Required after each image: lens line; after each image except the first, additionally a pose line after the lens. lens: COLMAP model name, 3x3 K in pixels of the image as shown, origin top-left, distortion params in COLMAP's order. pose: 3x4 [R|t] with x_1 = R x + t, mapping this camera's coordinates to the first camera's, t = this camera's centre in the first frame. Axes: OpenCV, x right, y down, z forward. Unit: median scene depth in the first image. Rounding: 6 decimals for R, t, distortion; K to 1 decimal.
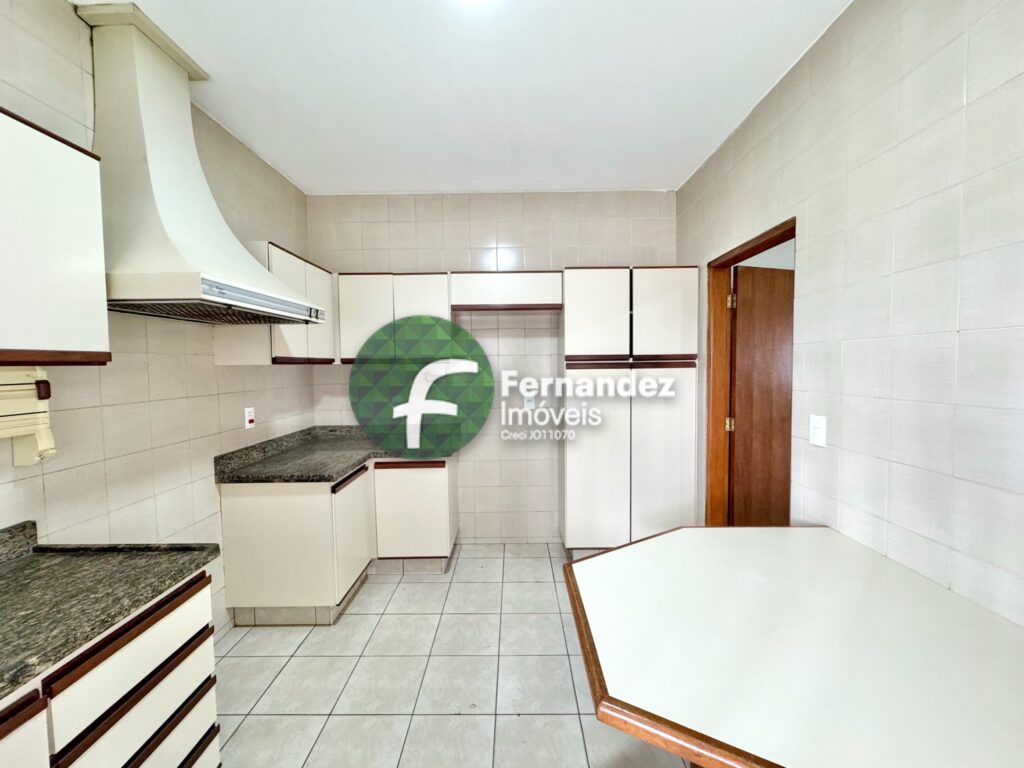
lens RADIAL K [[411.9, 0, 508.7], [0, 411.9, 383.3], [0, 0, 1]] dist [-0.003369, 0.001135]
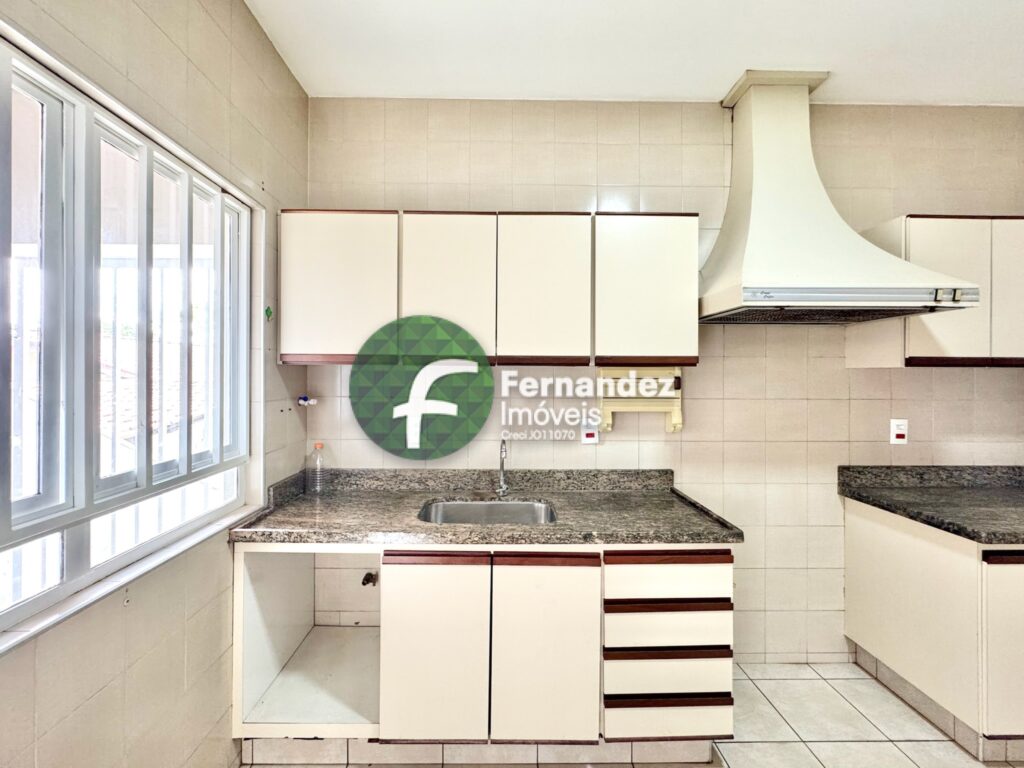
lens RADIAL K [[433.0, 0, 501.0], [0, 433.0, 374.7], [0, 0, 1]] dist [-0.003197, 0.000123]
pose [[0.022914, 0.012851, -0.999655, 0.248580], [-0.051393, 0.998610, 0.011659, 0.000081], [0.998416, 0.051108, 0.023543, 0.197250]]
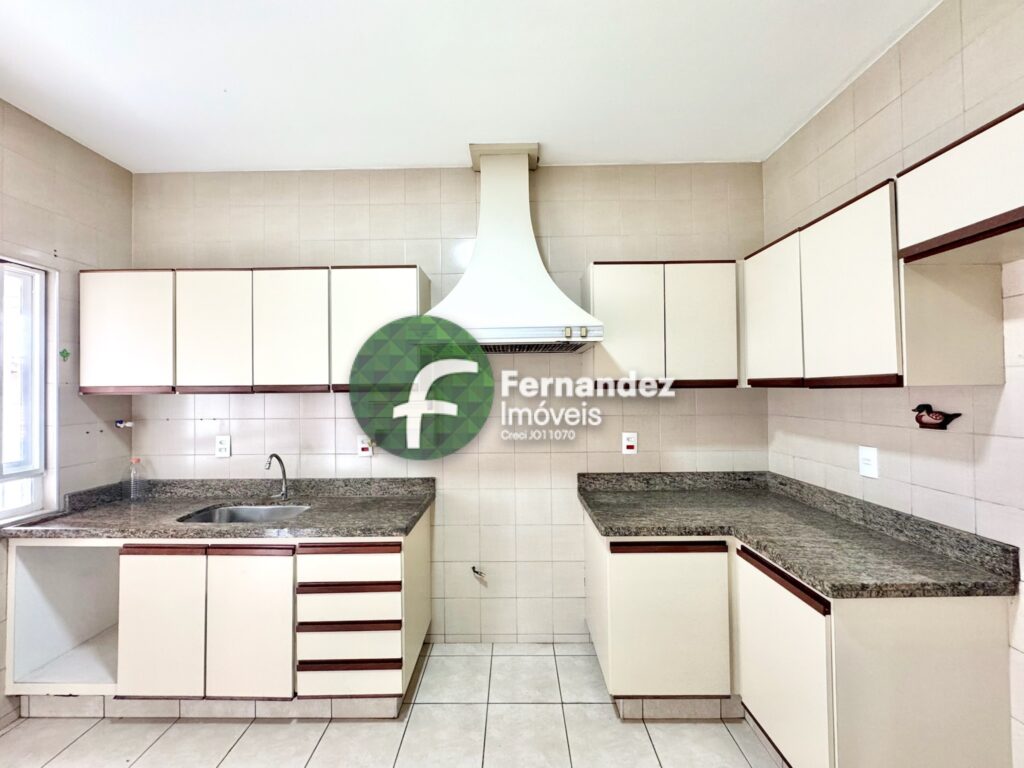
lens RADIAL K [[411.9, 0, 512.2], [0, 411.9, 384.4], [0, 0, 1]] dist [-0.003369, 0.001135]
pose [[-0.001450, 0.000969, -0.999998, 0.381648], [-0.036012, 0.999351, 0.001021, -0.051550], [0.999350, 0.036014, -0.001414, 0.816820]]
